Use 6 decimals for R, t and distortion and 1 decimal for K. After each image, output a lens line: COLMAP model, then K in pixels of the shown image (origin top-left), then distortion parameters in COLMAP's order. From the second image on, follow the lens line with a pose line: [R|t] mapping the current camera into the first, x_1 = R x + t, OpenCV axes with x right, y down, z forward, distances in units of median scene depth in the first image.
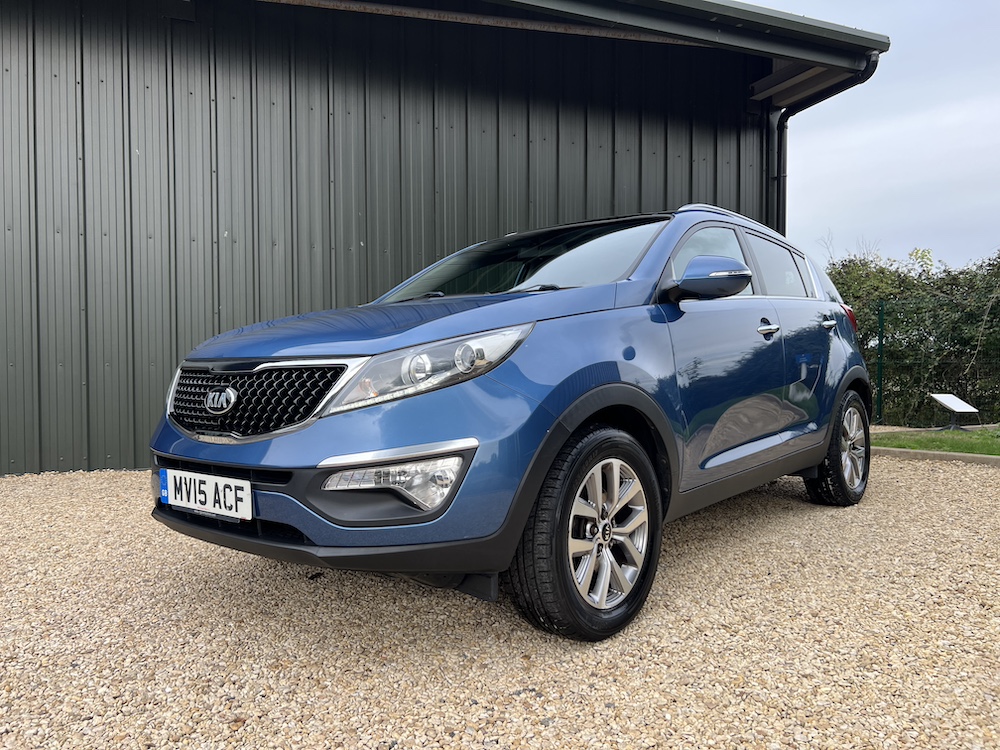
lens RADIAL K [[757.5, 0, 494.1], [0, 757.5, 379.9], [0, 0, 1]] dist [0.023005, -0.005420]
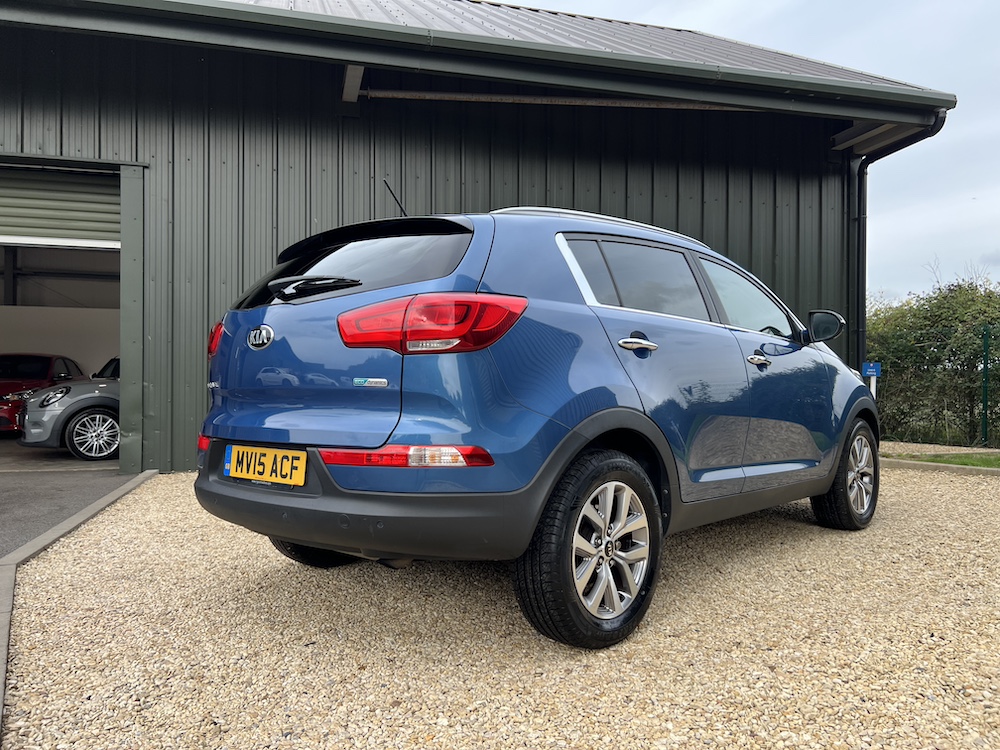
lens RADIAL K [[755.5, 0, 504.4], [0, 755.5, 381.1], [0, 0, 1]] dist [0.046453, -0.054313]
pose [[0.990806, 0.005986, -0.135161, 0.018118], [-0.009037, 0.999718, -0.021970, -0.002478], [0.134991, 0.022990, 0.990580, -0.179102]]
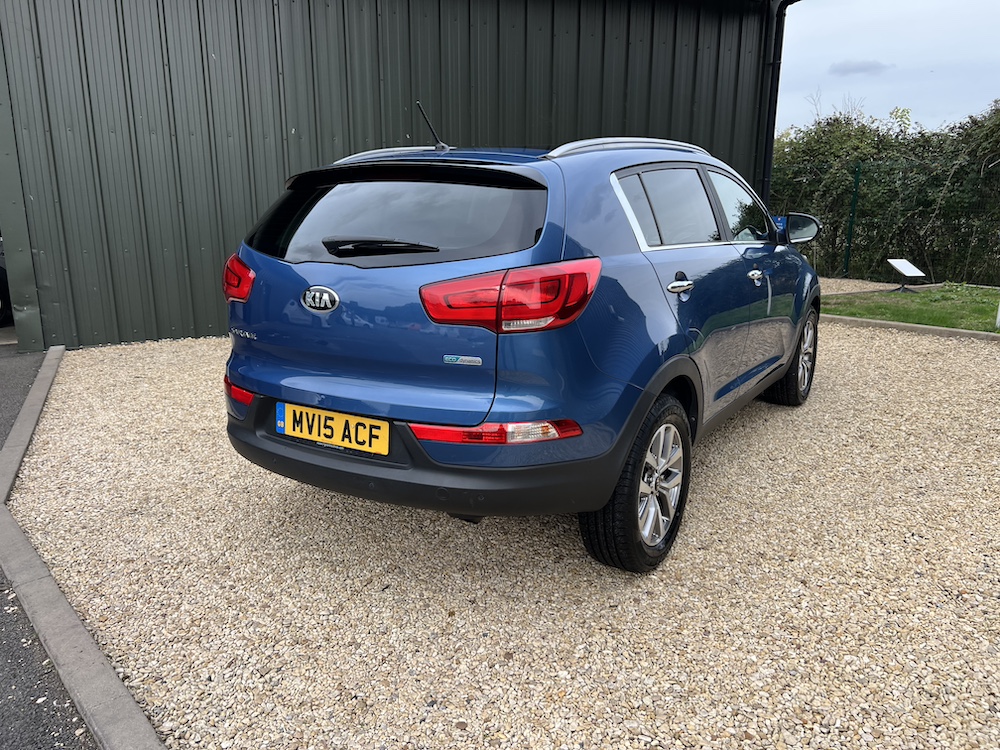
lens RADIAL K [[755.5, 0, 504.4], [0, 755.5, 381.1], [0, 0, 1]] dist [0.046453, -0.054313]
pose [[0.999049, -0.004024, 0.043415, -0.074729], [-0.005596, 0.975662, 0.219207, -0.067028], [-0.043241, -0.219241, 0.974712, -0.180544]]
